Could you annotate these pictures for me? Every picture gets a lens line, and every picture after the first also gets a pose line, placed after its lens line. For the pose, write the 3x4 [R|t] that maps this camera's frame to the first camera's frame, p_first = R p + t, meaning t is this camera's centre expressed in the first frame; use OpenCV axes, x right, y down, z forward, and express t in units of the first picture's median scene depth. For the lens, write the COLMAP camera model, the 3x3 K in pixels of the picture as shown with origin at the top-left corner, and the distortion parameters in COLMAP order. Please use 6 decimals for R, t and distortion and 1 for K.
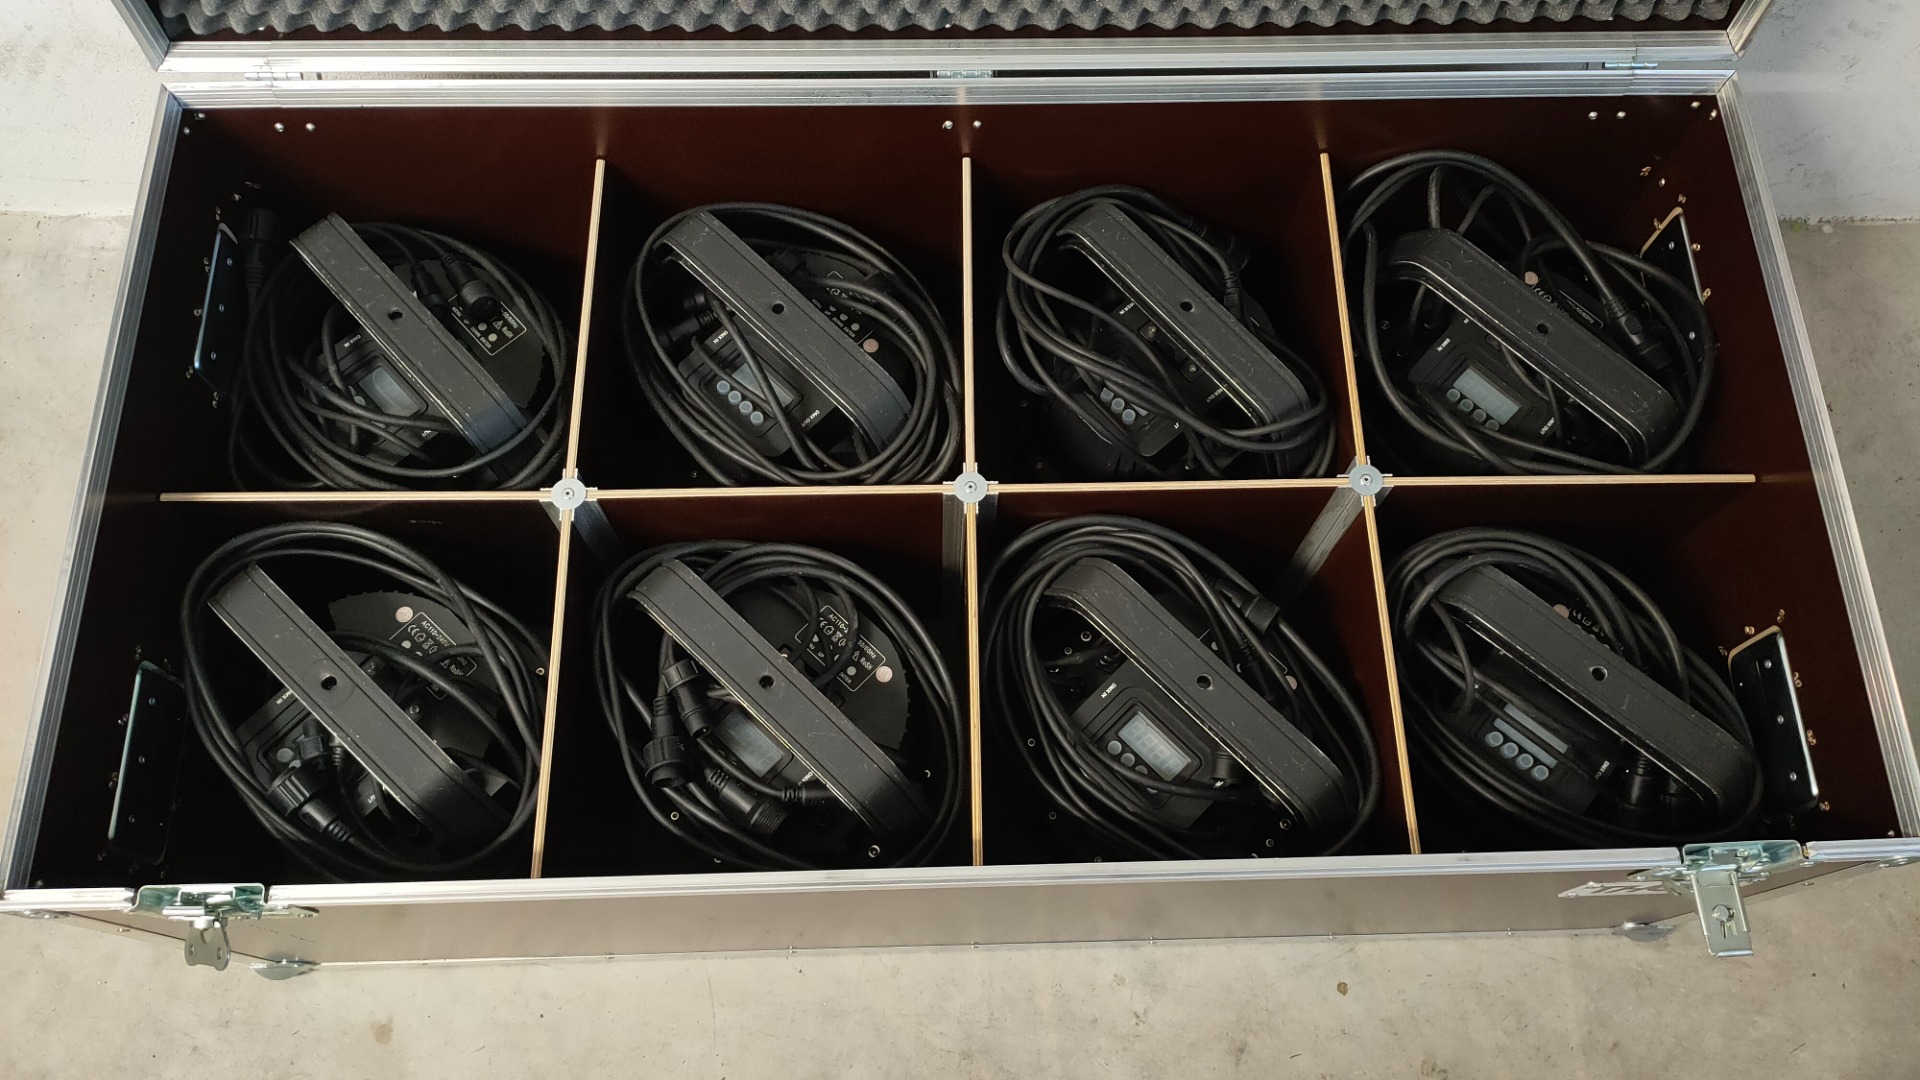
lens RADIAL K [[1462.0, 0, 970.9], [0, 1462.0, 544.1], [0, 0, 1]] dist [0.061764, -0.087320]
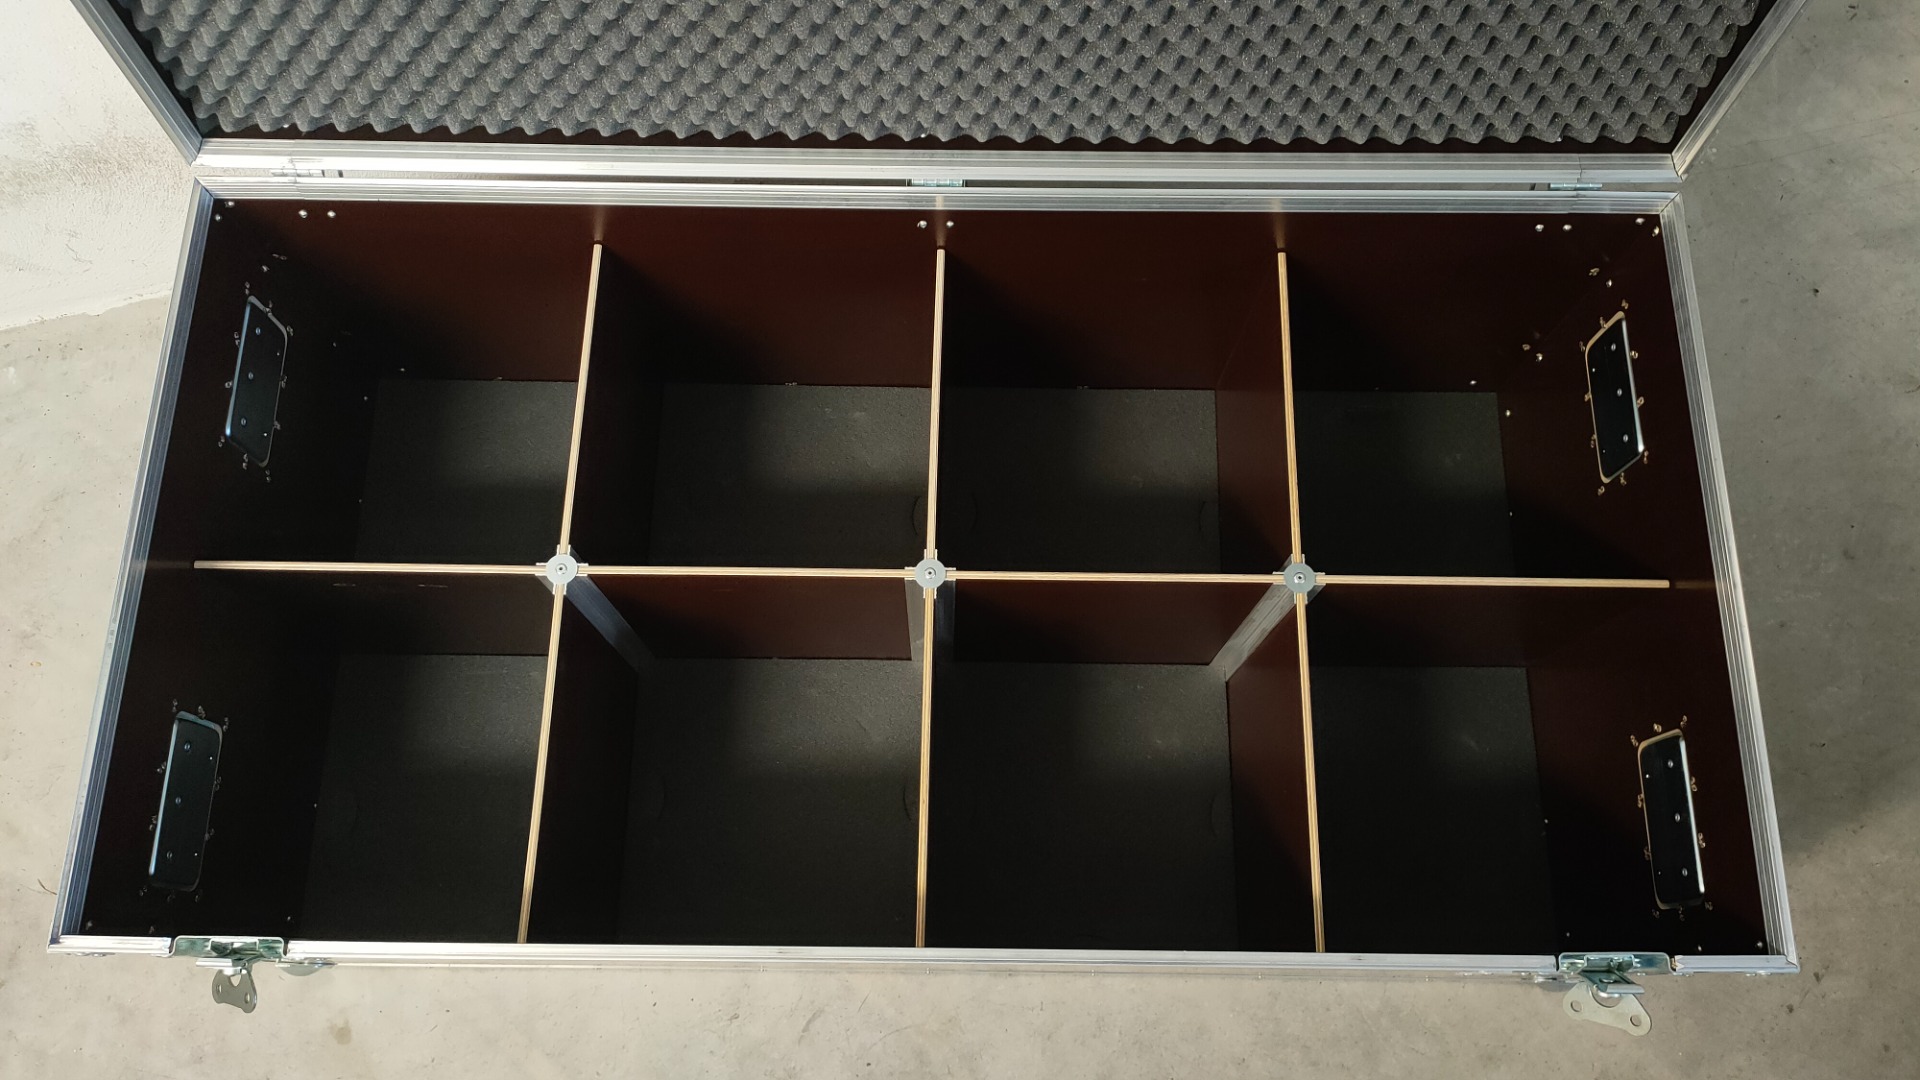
lens RADIAL K [[1462.0, 0, 939.2], [0, 1462.0, 539.4], [0, 0, 1]] dist [0.061764, -0.087320]
pose [[0.998858, 0.032465, -0.035059, 0.041782], [-0.030241, 0.997605, 0.062208, -0.126367], [0.036995, -0.061077, 0.997447, -0.072959]]
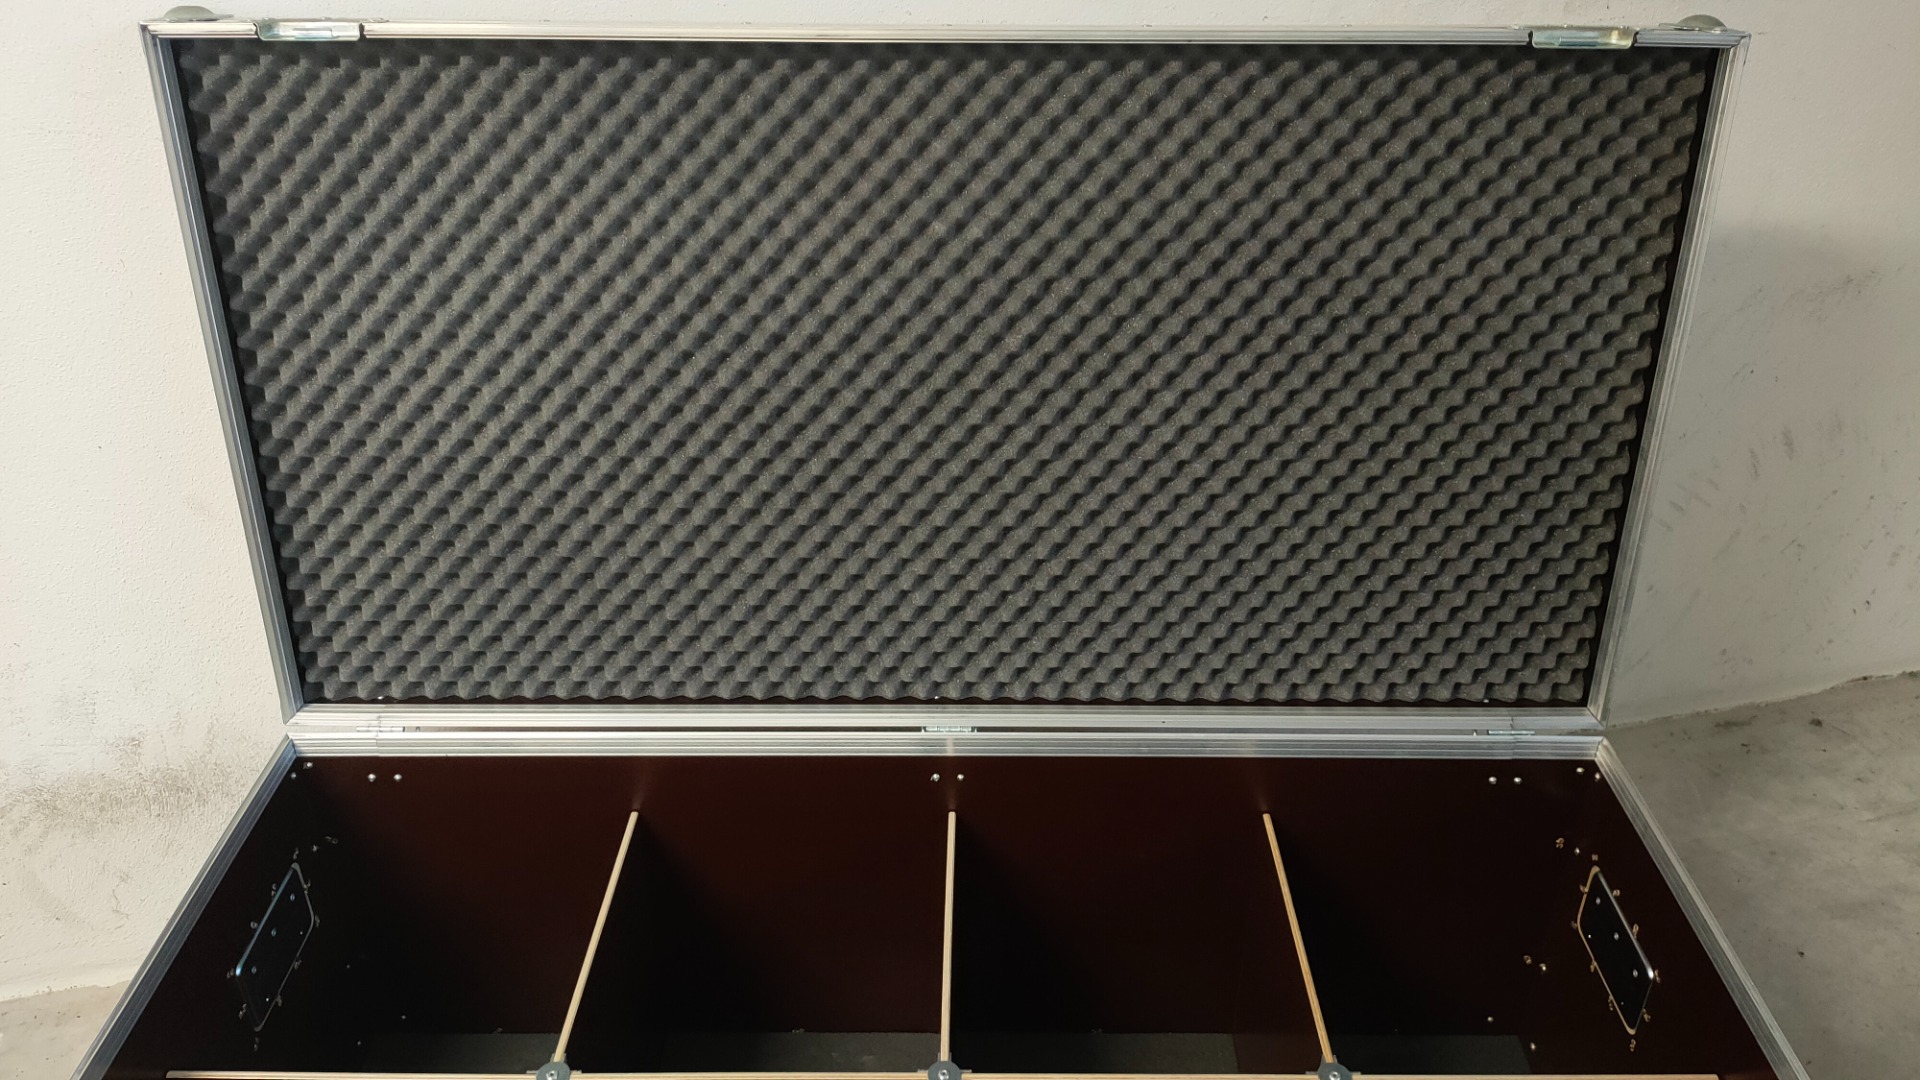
lens RADIAL K [[1462.0, 0, 960.2], [0, 1462.0, 524.6], [0, 0, 1]] dist [0.061764, -0.087320]
pose [[0.999477, -0.002007, -0.032284, 0.042904], [-0.018425, 0.784997, -0.619226, 0.283630], [0.026586, 0.619497, 0.784549, -0.041451]]
